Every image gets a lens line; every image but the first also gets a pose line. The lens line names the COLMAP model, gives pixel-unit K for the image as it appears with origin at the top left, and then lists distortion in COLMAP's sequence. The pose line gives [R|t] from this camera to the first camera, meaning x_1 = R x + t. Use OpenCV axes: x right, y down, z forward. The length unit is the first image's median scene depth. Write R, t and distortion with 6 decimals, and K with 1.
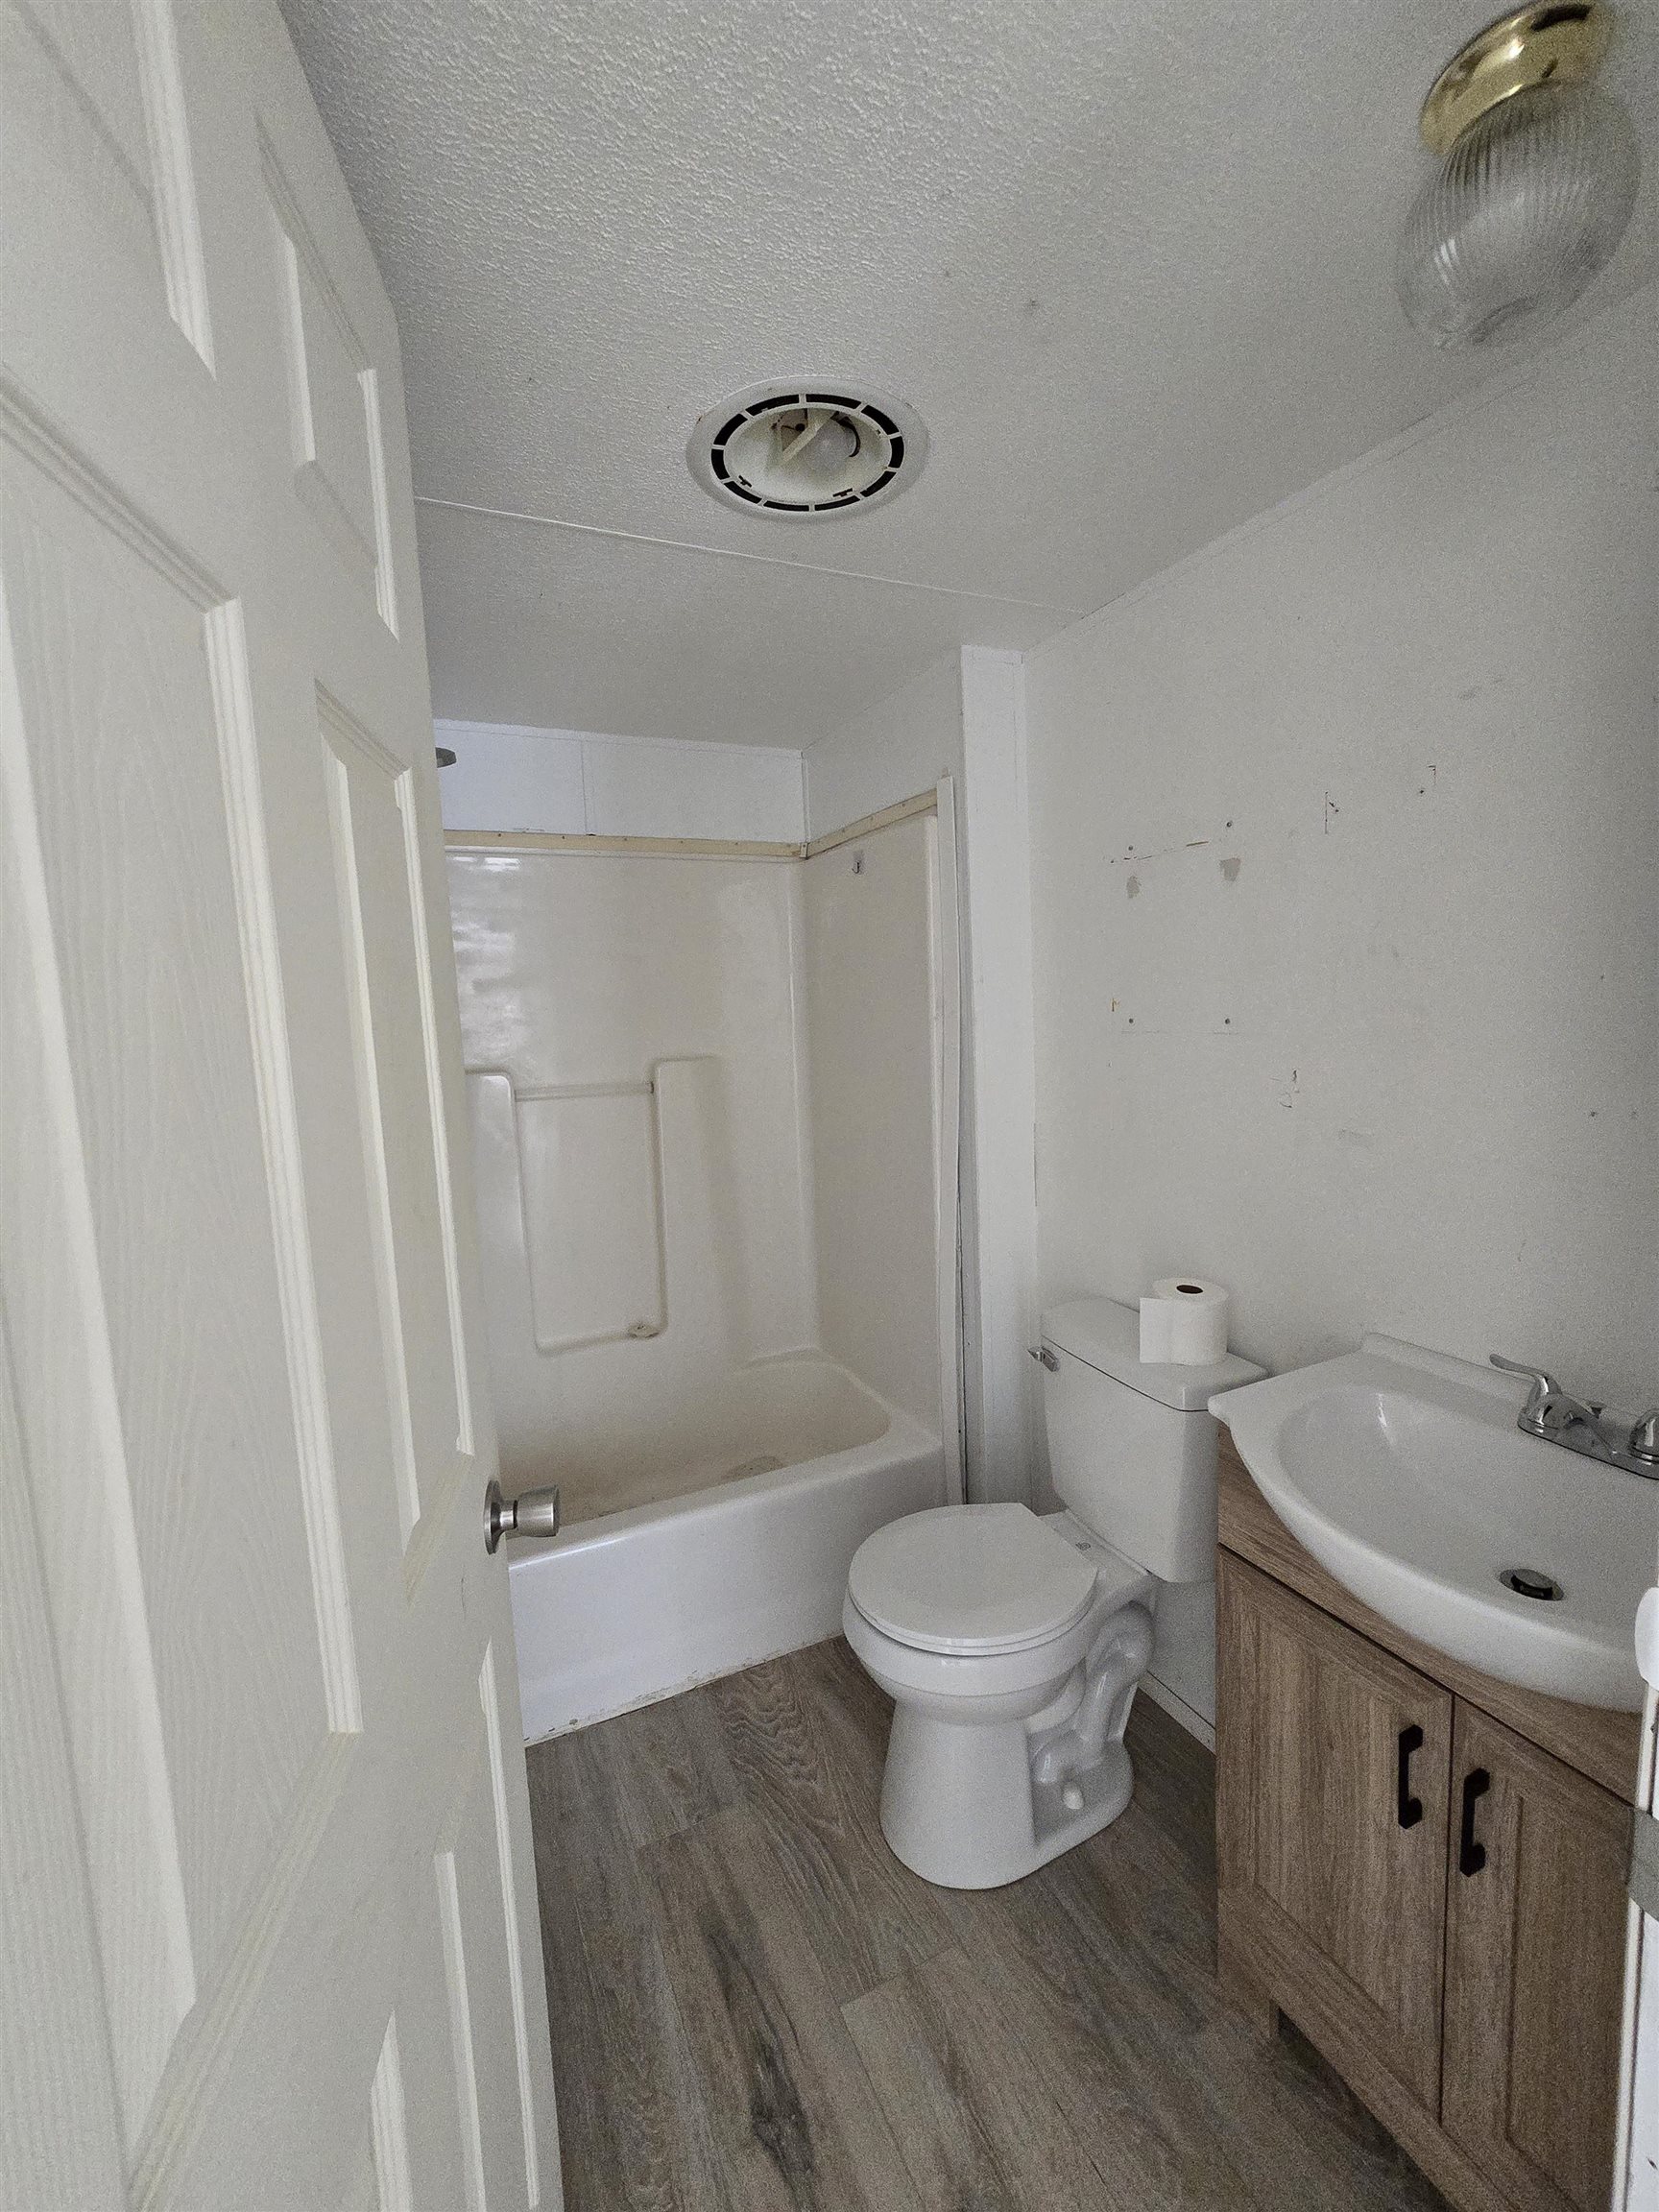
lens RADIAL K [[903.0, 0, 834.2], [0, 903.0, 1097.7], [0, 0, 1]] dist [-0.007359, 0.001975]
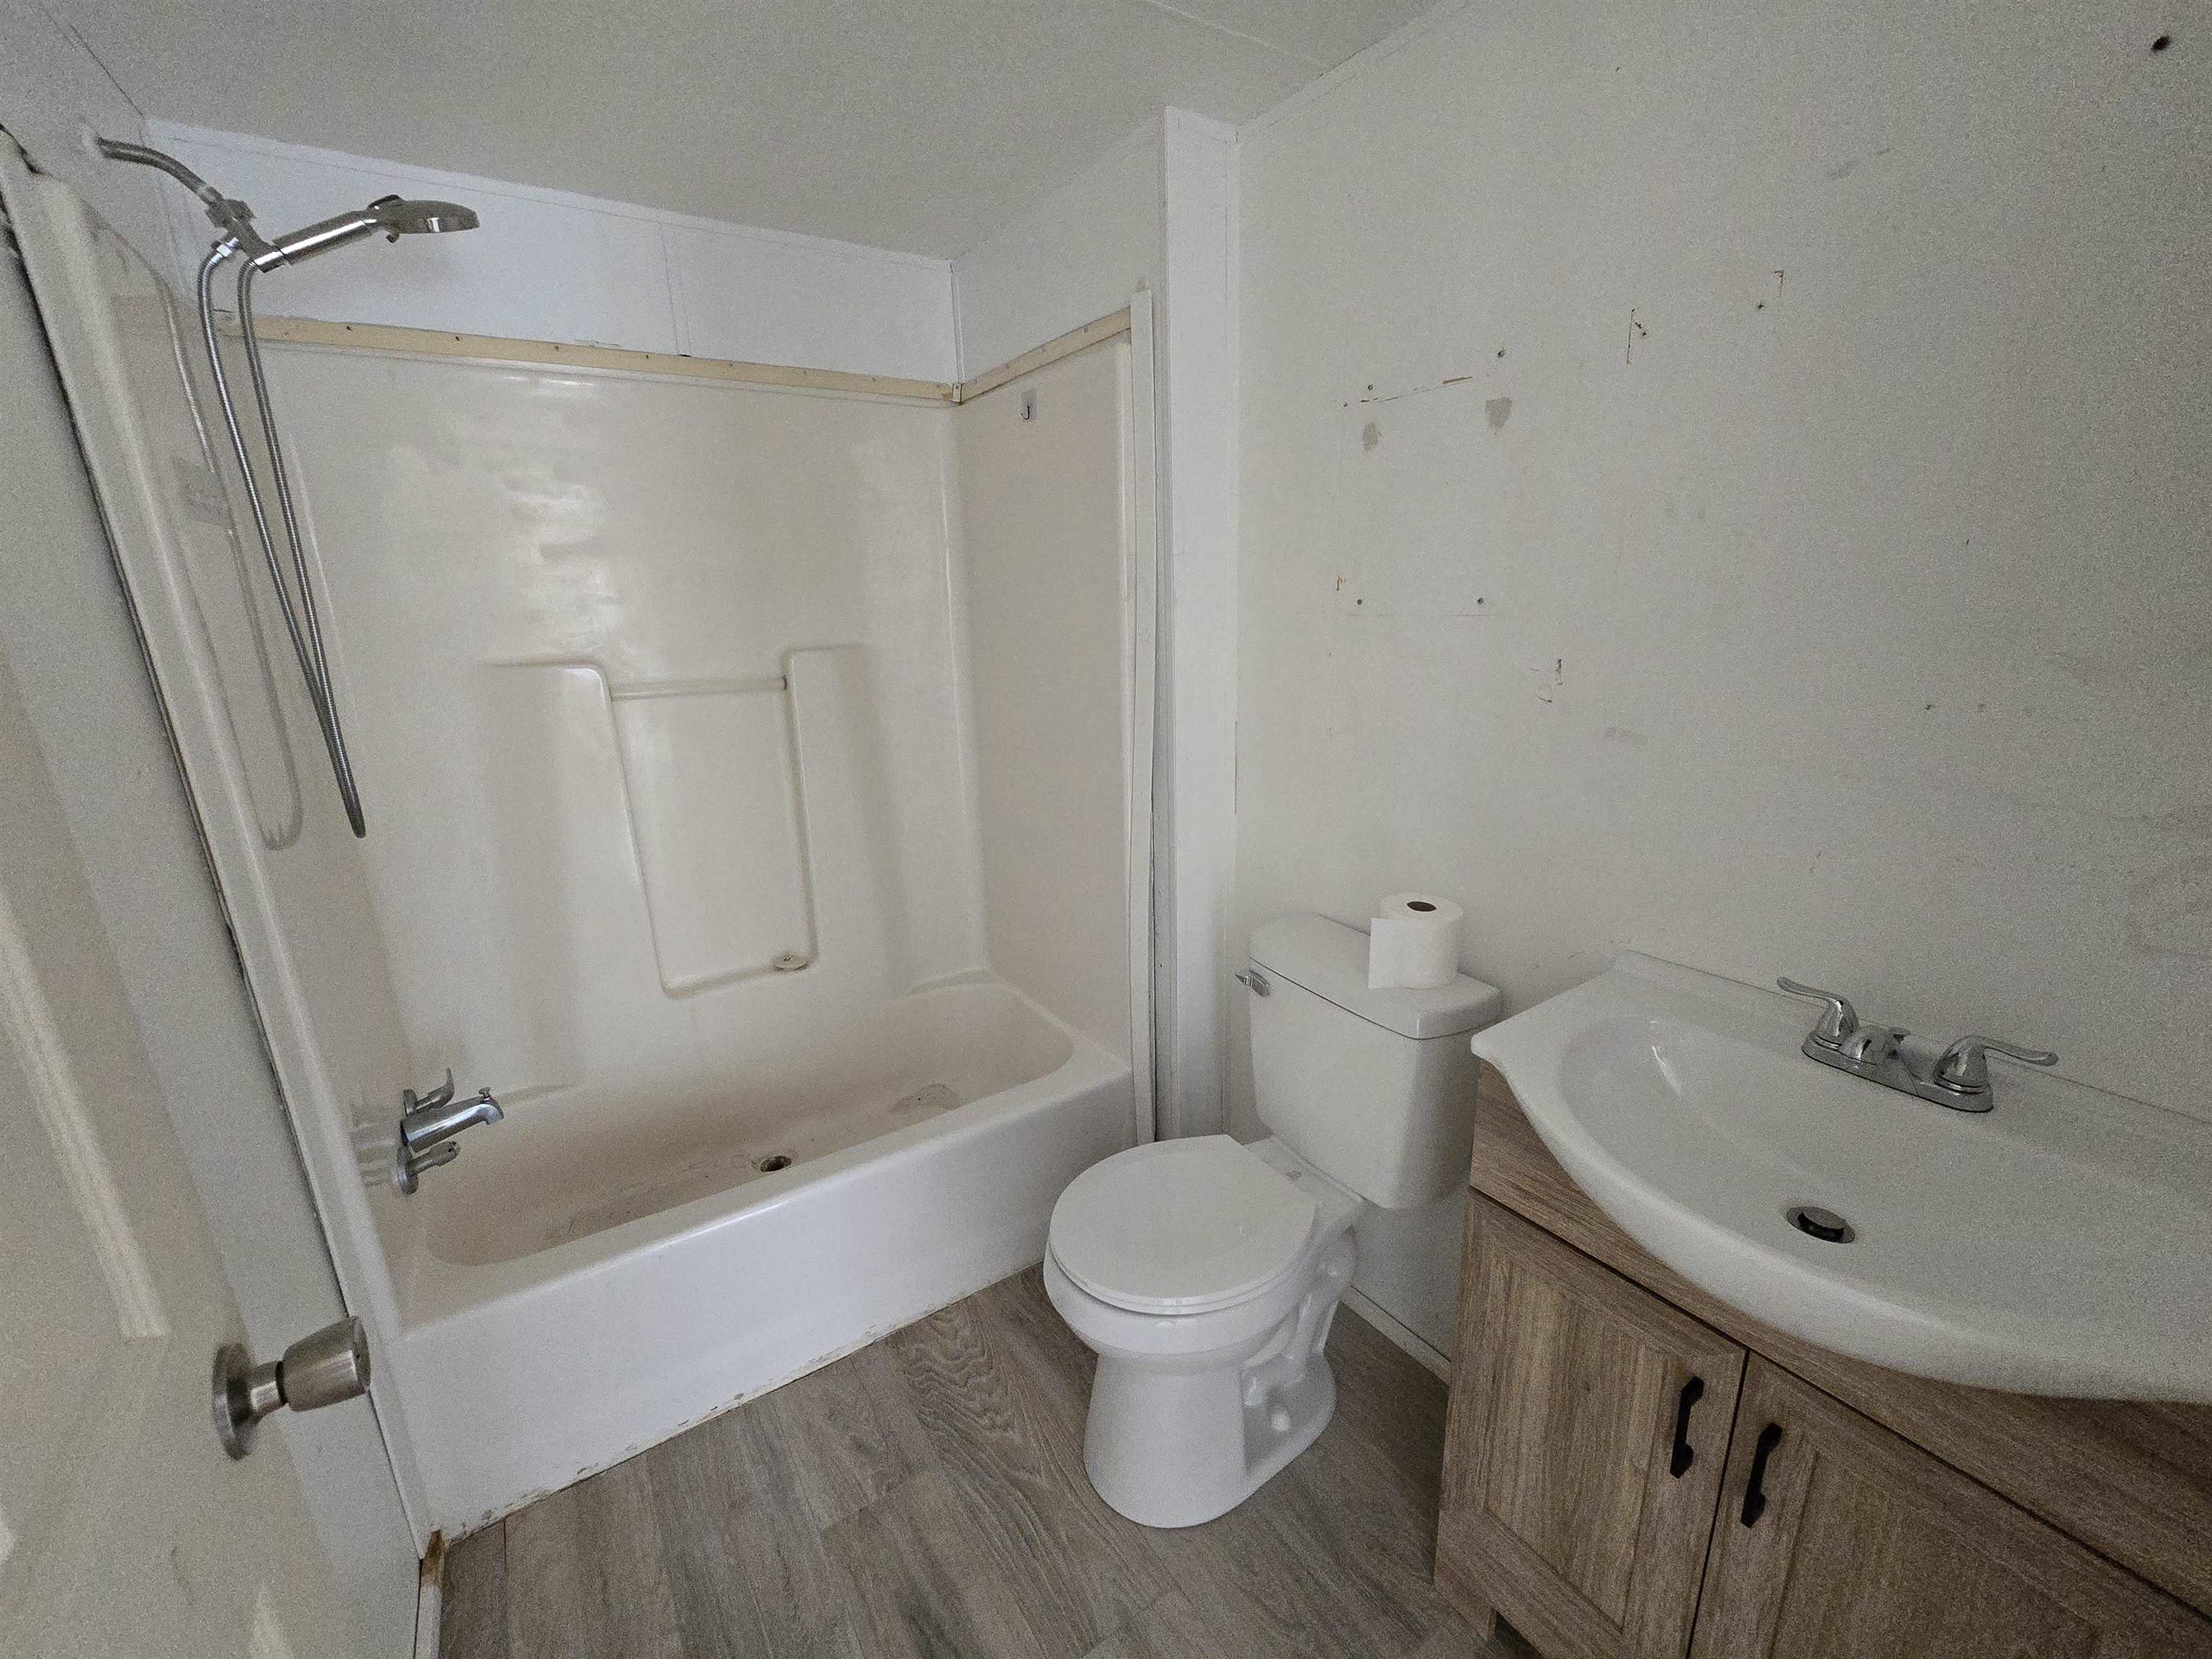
lens RADIAL K [[903.0, 0, 1106.7], [0, 903.0, 839.6], [0, 0, 1]] dist [-0.007359, 0.001975]
pose [[0.989397, -0.027094, 0.142683, -0.041646], [0.004475, 0.987666, 0.156514, 0.003665], [-0.145164, -0.154216, 0.977315, 0.163758]]
